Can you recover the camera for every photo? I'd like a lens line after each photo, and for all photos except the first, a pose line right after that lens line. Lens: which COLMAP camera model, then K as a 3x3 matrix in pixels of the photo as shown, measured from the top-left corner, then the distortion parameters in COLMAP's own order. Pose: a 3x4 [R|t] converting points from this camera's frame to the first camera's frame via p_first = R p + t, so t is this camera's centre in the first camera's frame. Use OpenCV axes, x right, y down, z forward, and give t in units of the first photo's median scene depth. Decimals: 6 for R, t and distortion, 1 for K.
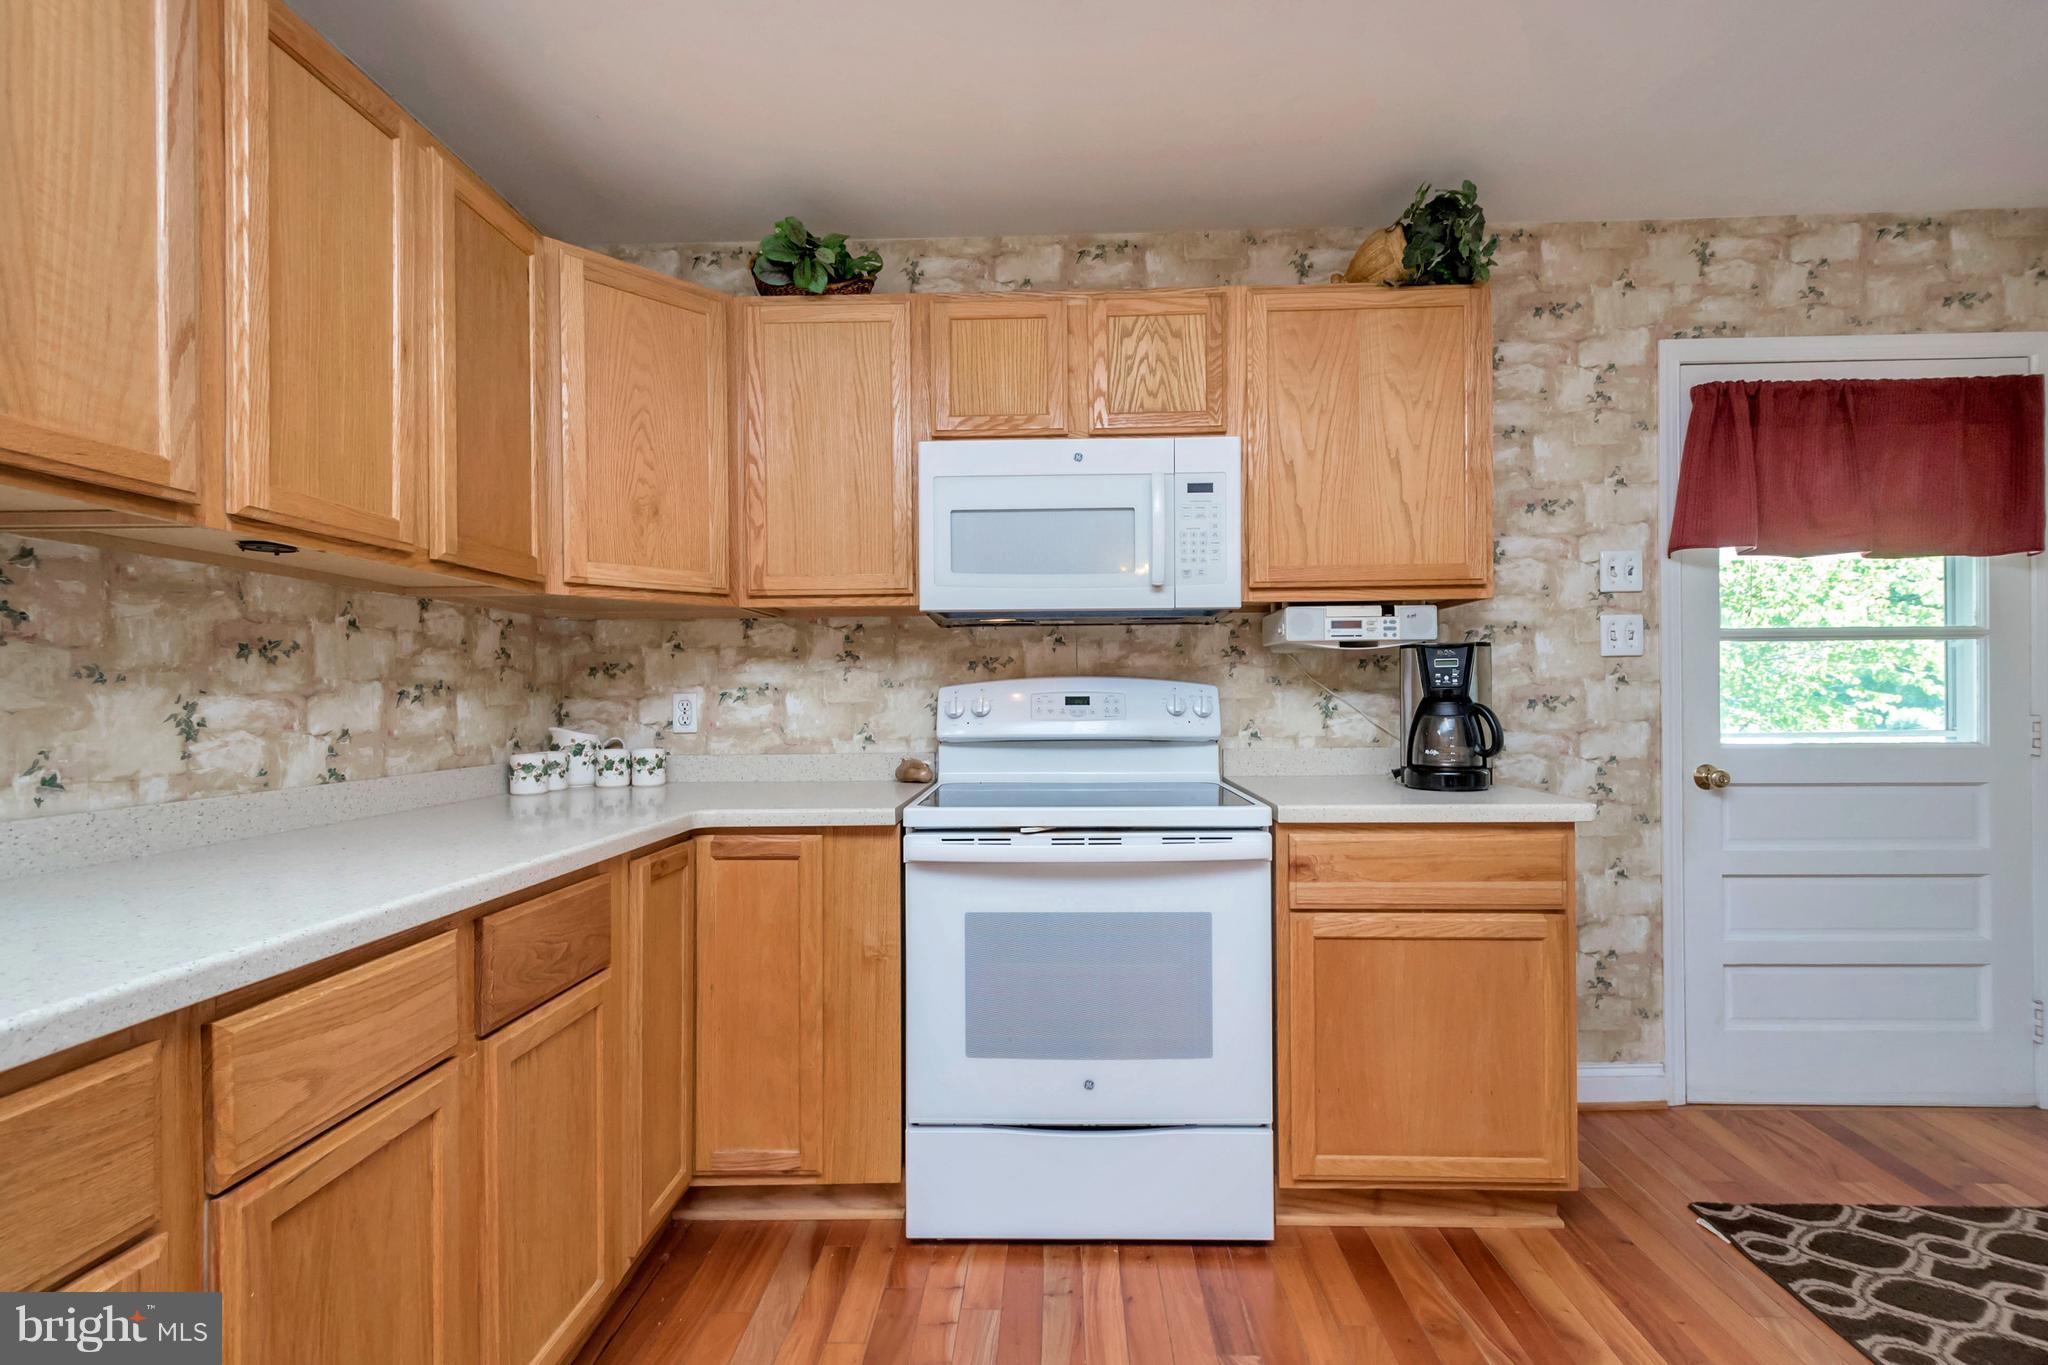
lens RADIAL K [[905.0, 0, 1027.7], [0, 905.0, 692.7], [0, 0, 1]] dist [0.012082, -0.000646]
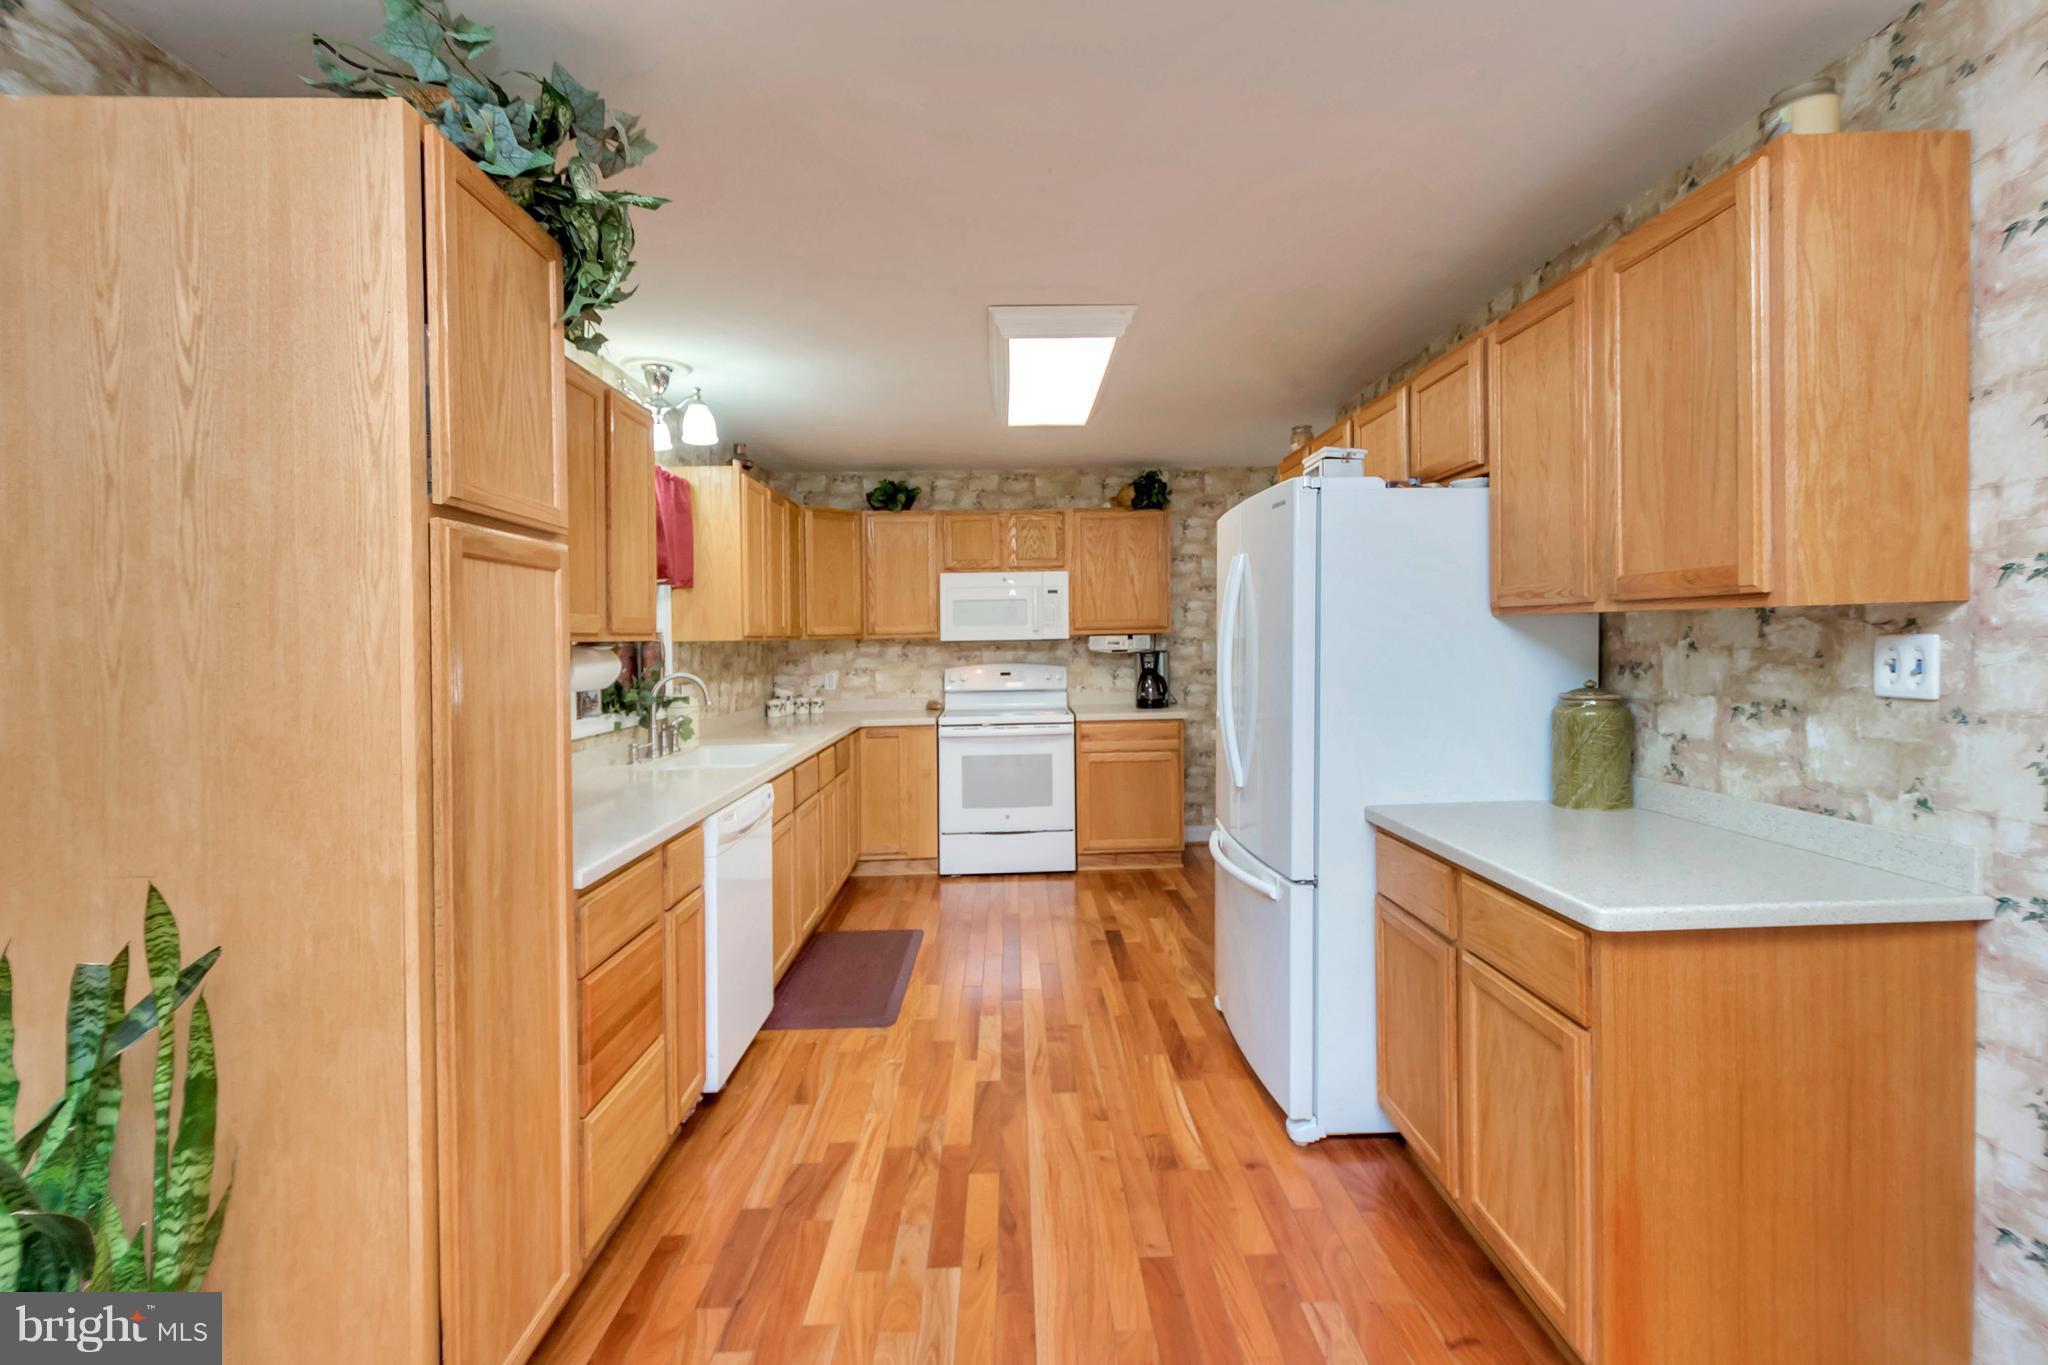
lens RADIAL K [[758.7, 0, 1110.0], [0, 758.7, 641.0], [0, 0, 1]] dist [0.008425, -0.000139]
pose [[0.985504, -0.002865, 0.169630, -0.012759], [0.003260, 0.999993, -0.002053, -0.079384], [-0.169623, 0.002577, 0.985506, -1.090893]]
